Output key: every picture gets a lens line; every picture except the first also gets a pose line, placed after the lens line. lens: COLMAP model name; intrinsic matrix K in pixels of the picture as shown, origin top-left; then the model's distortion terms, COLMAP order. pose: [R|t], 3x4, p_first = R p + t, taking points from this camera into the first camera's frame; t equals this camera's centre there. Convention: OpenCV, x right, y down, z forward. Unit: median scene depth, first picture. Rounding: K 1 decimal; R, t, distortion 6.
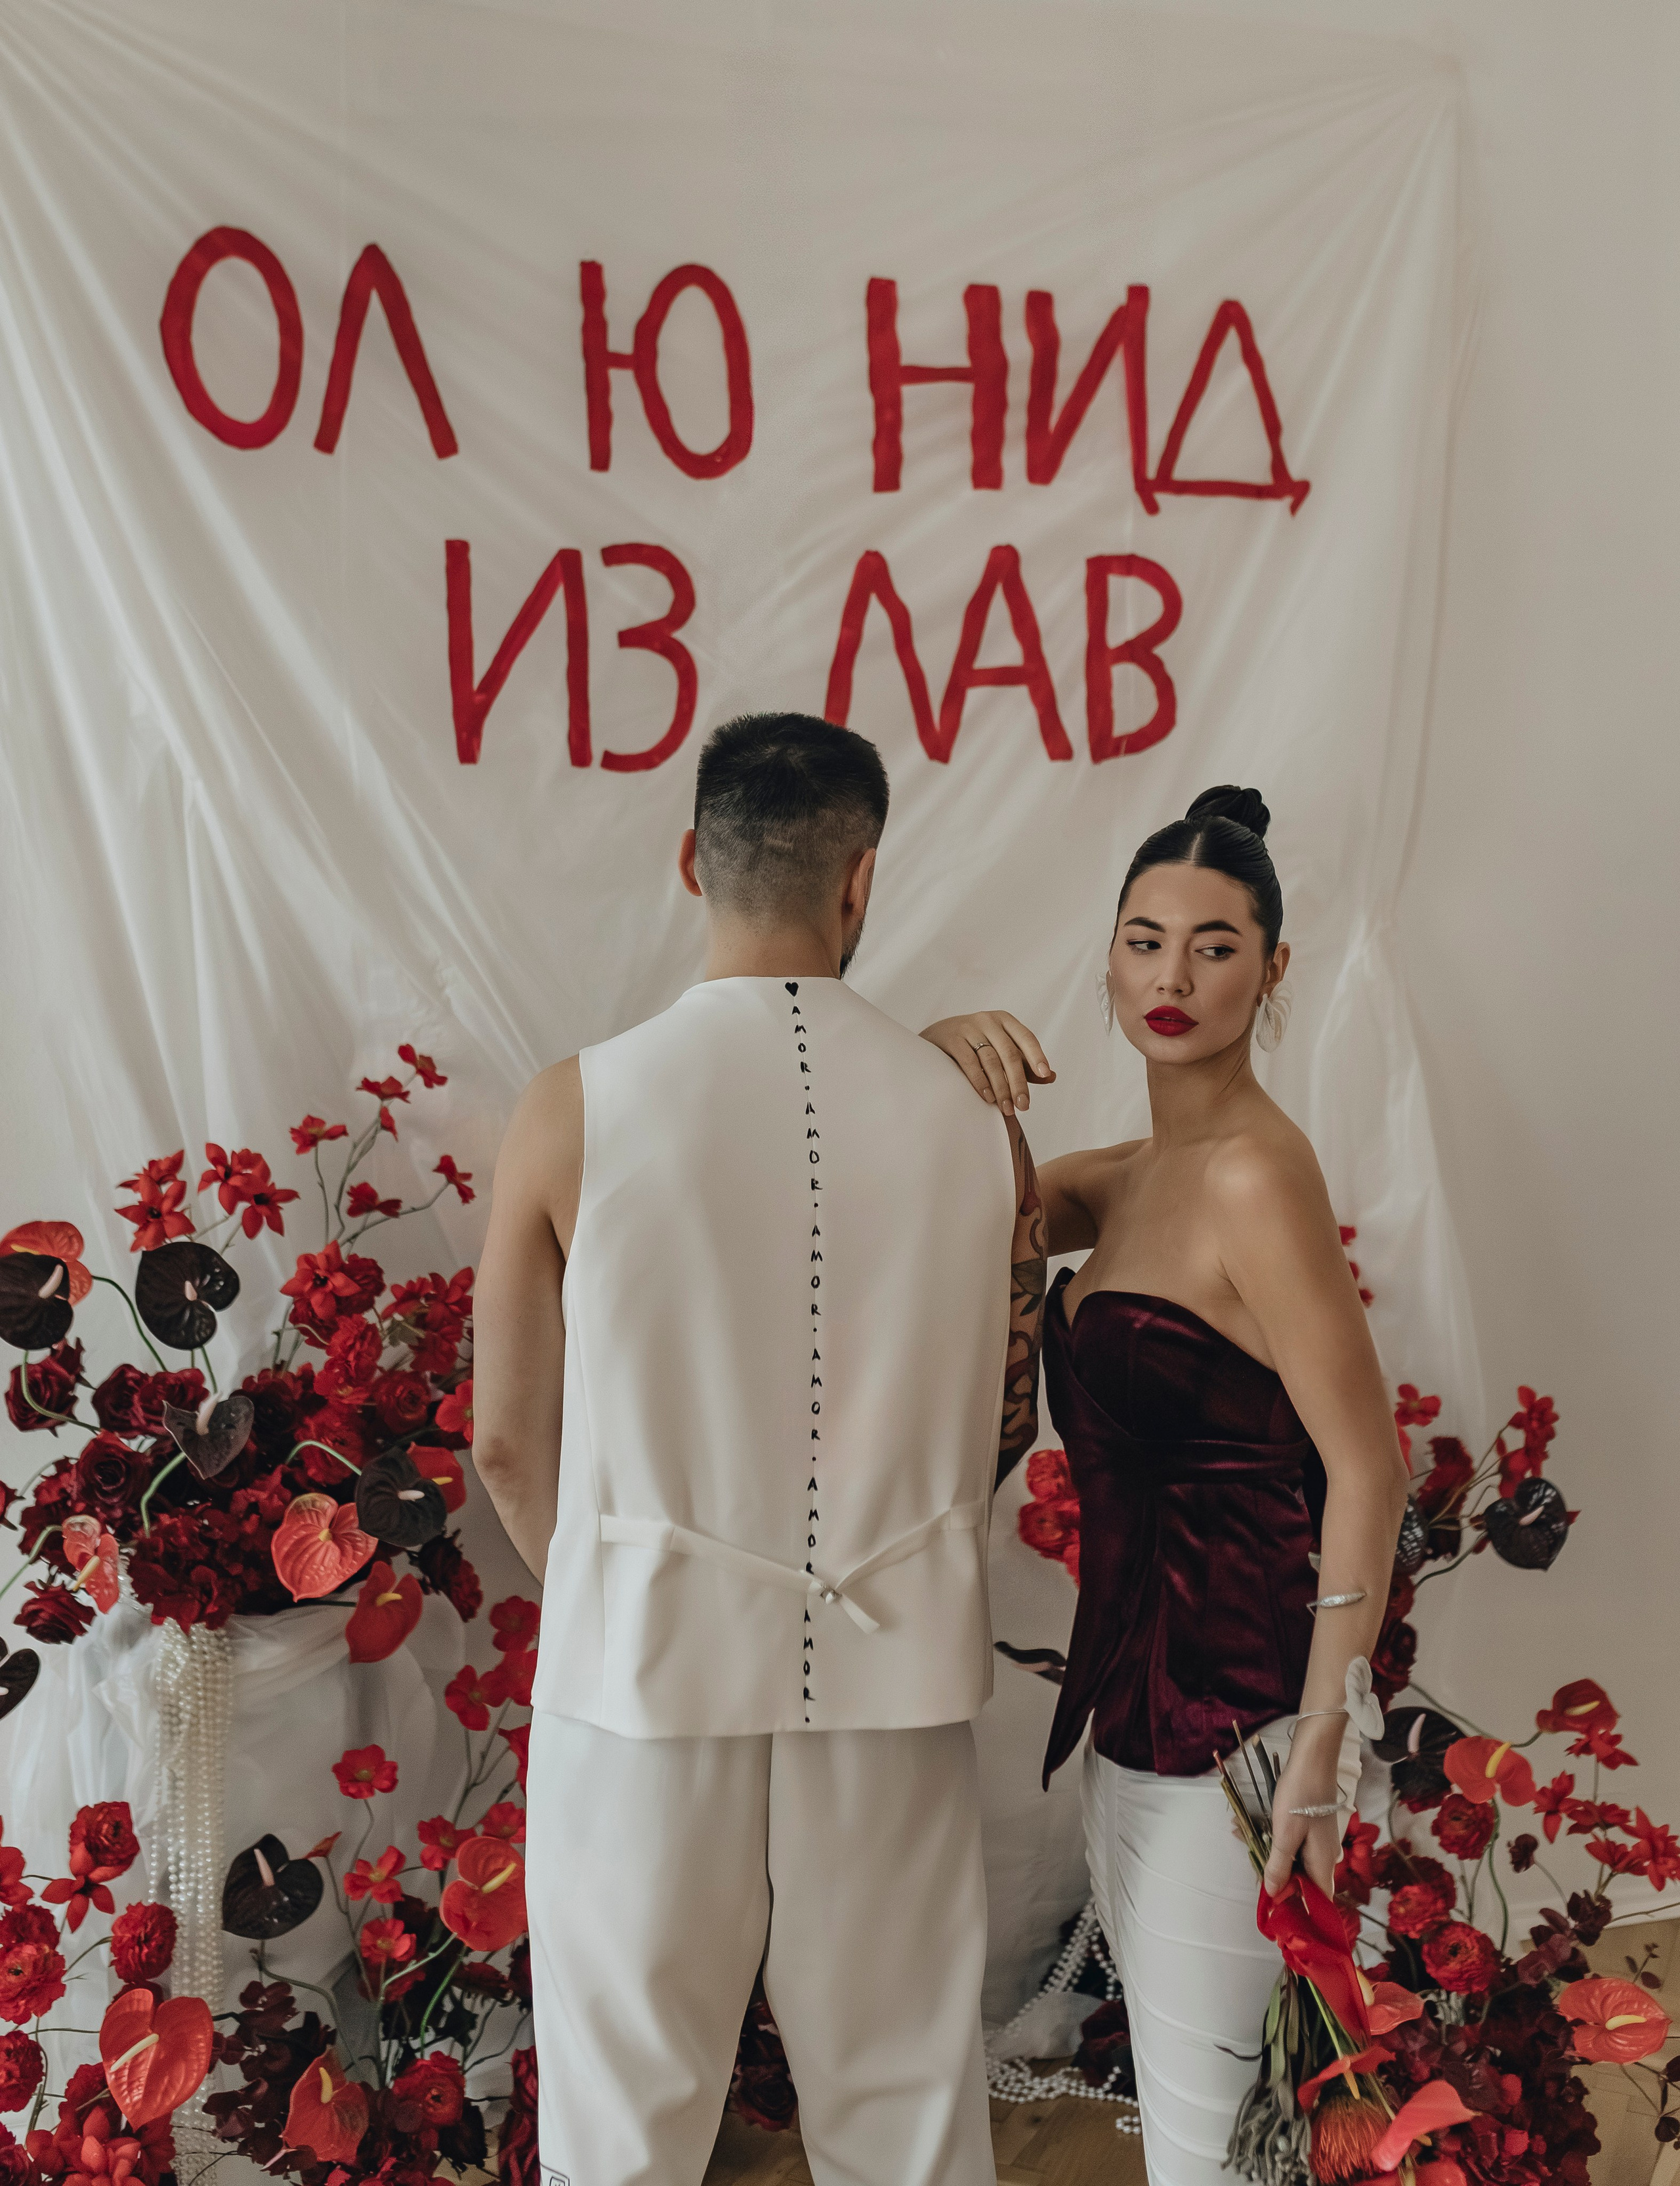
lens RADIAL K [[2400.8, 0, 830.9], [0, 2400.8, 916.6], [0, 0, 1]] dist [-0.005201, 0.000000]
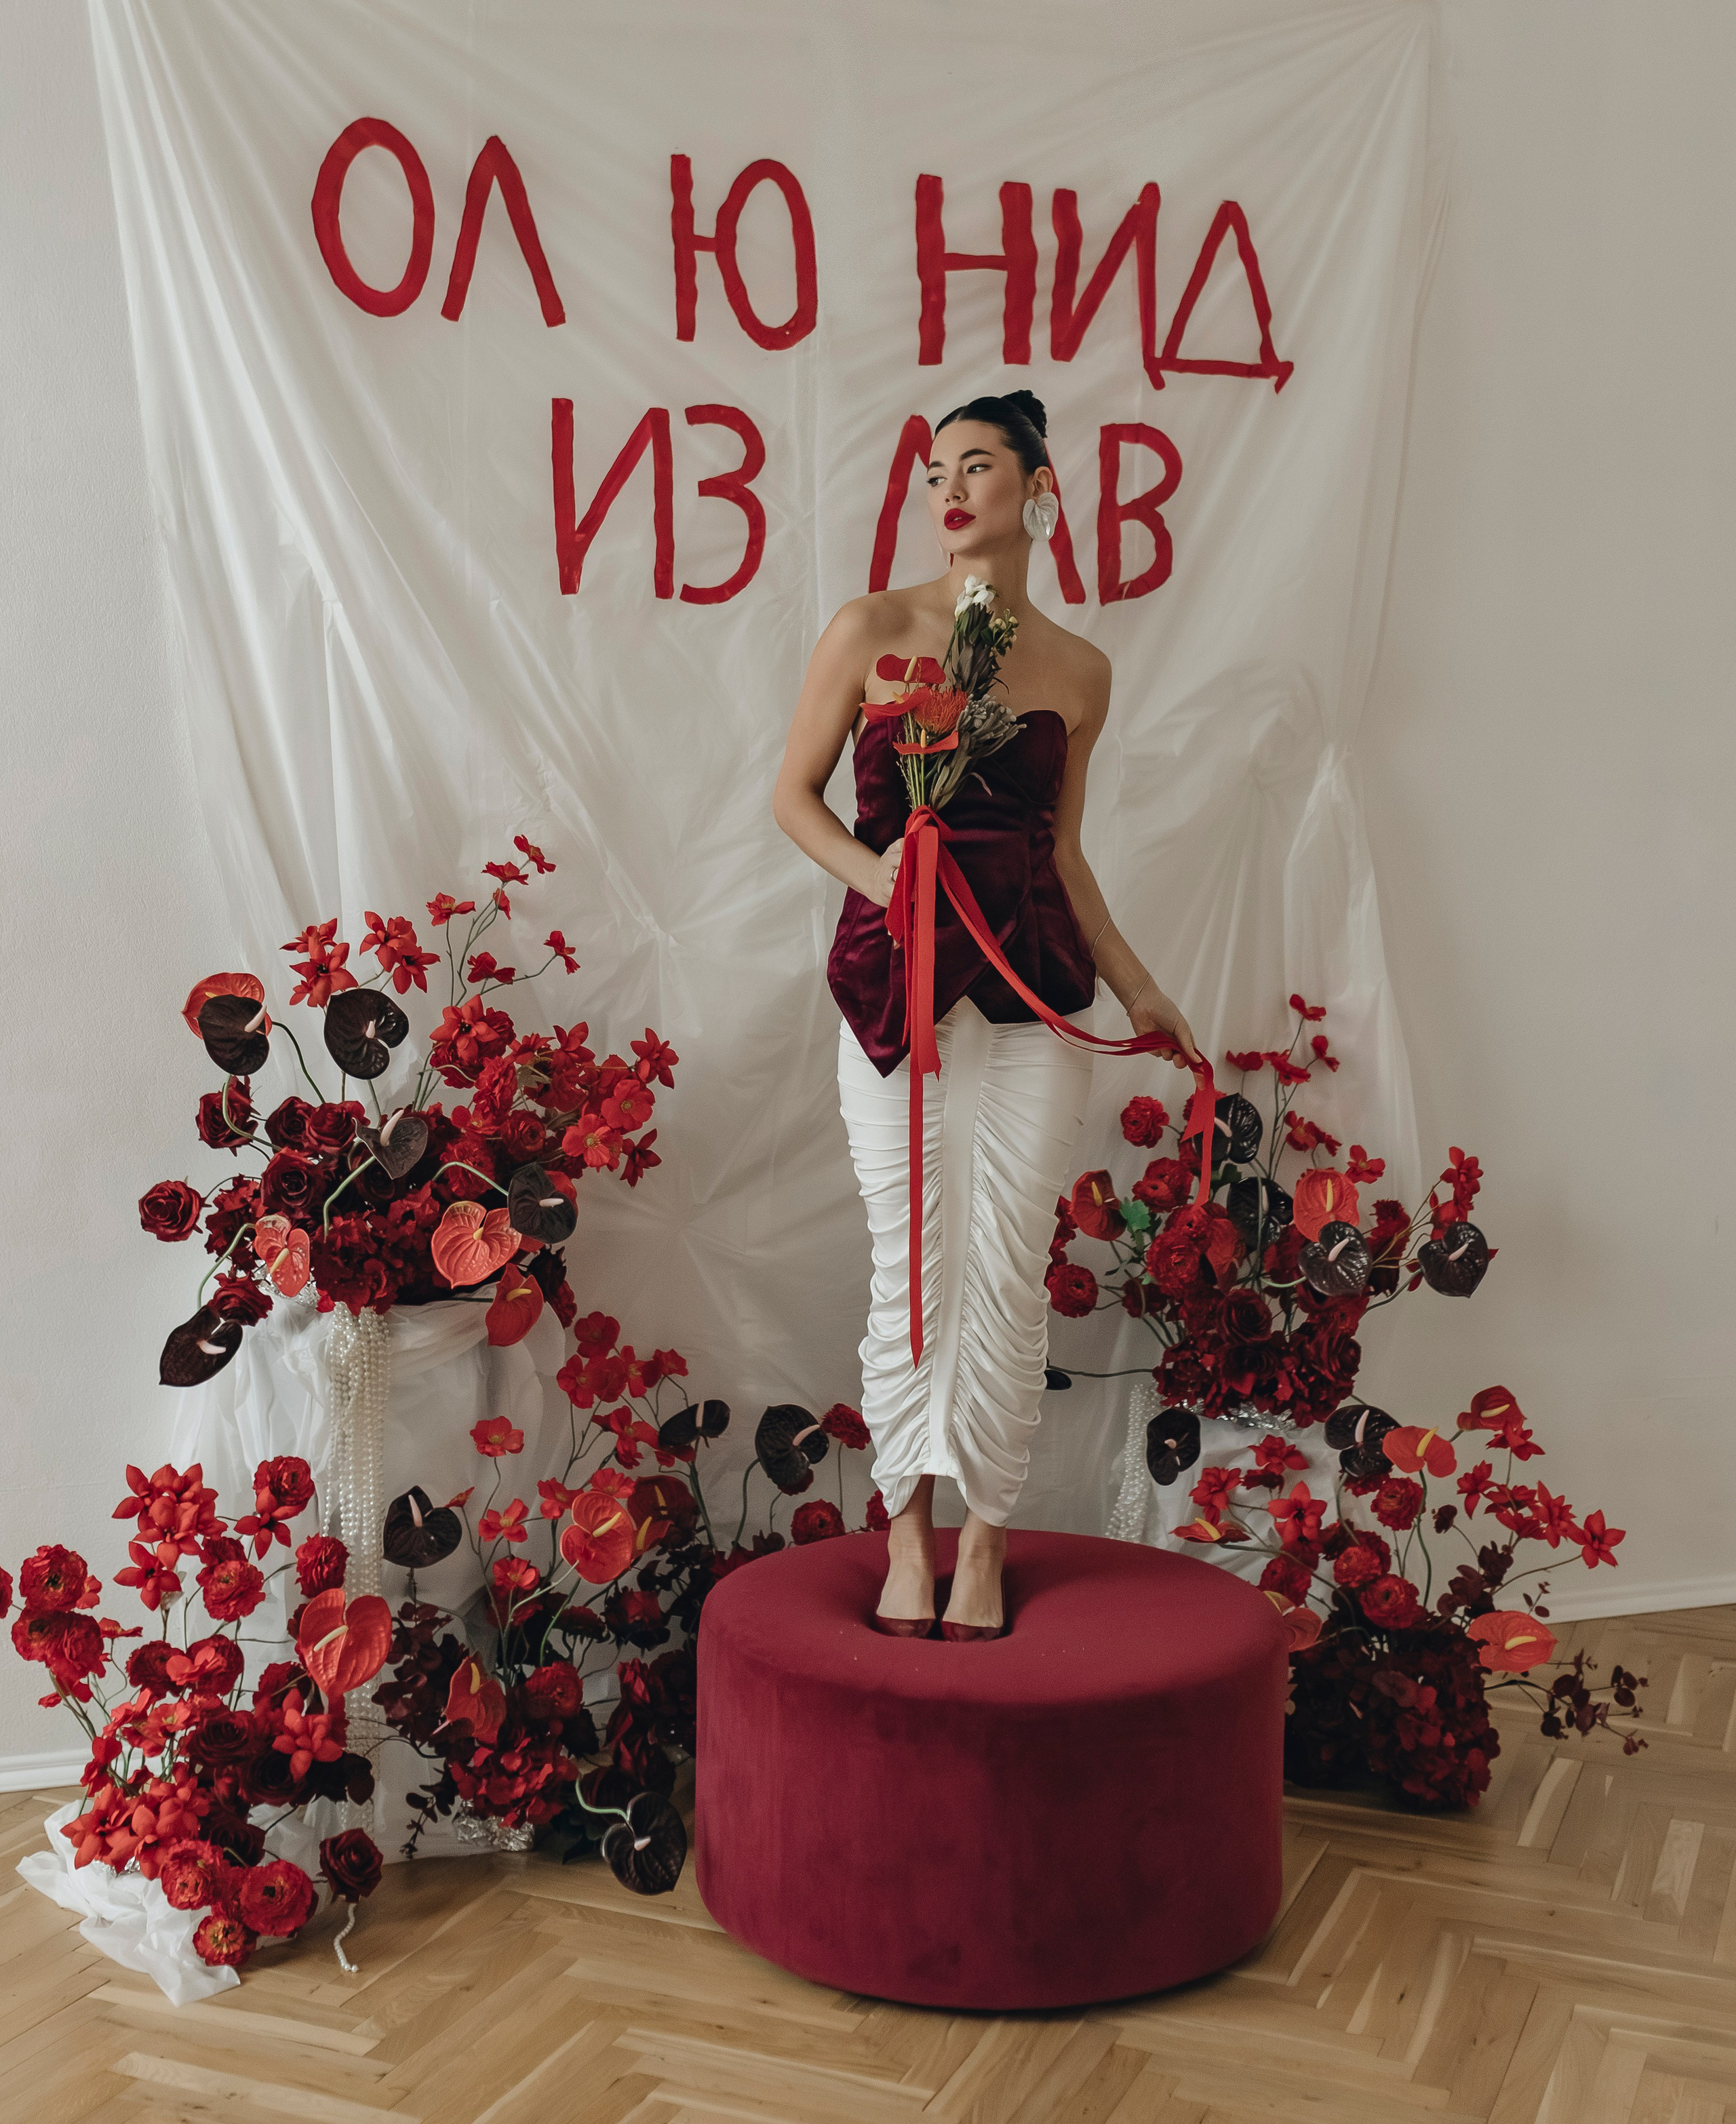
lens RADIAL K [[2715.9, 0, 909.6], [0, 2715.9, 855.4], [0, 0, 1]] dist [0.004200, 0.000000]
pose [[0.997110, 0.018127, 0.073777, -0.080582], [-0.020619, 0.999237, 0.033157, 0.014685], [-0.073120, -0.034583, 0.996723, -0.307966]]
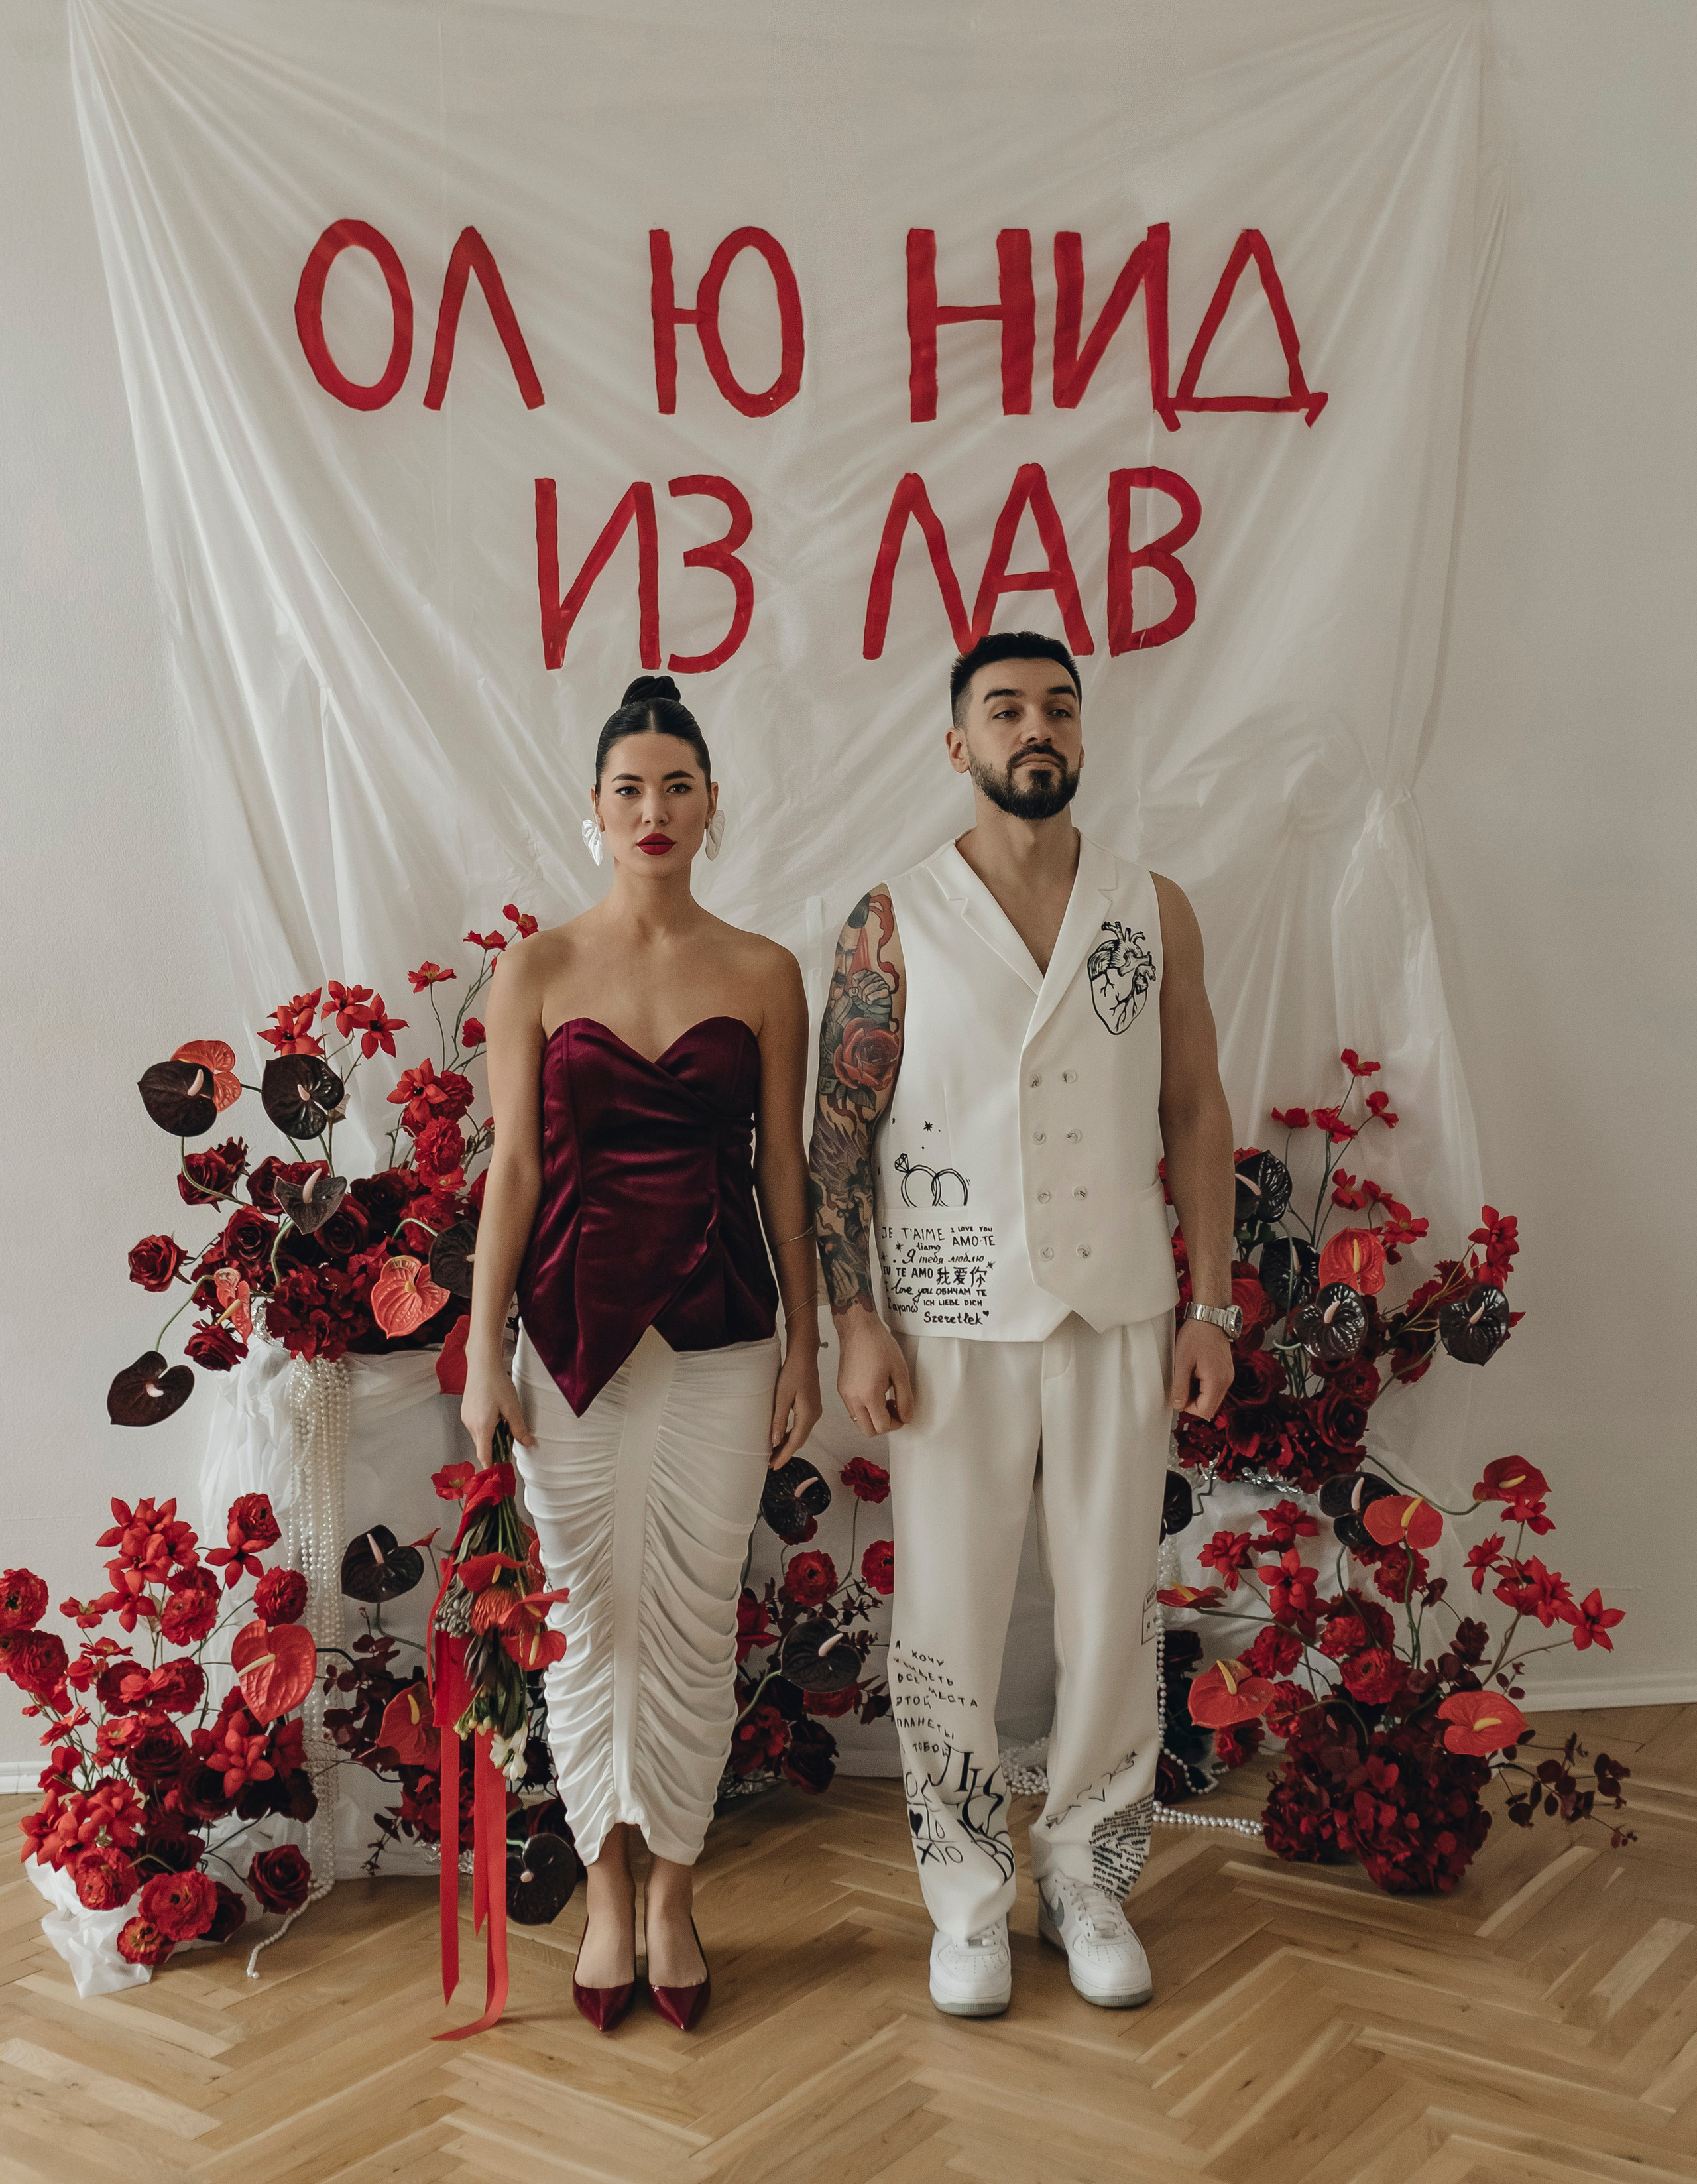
lens RADIAL K [[2598.7, 0, 890.4], [0, 2598.7, 1005.5], [0, 0, 1]] dist [0.003334, 0.000000]
pose [[0.986300, -0.000043, -0.164959, 0.217742], [0.011105, 0.997749, 0.066137, 0.018669], [0.164585, -0.067063, 0.984080, -0.242626]]
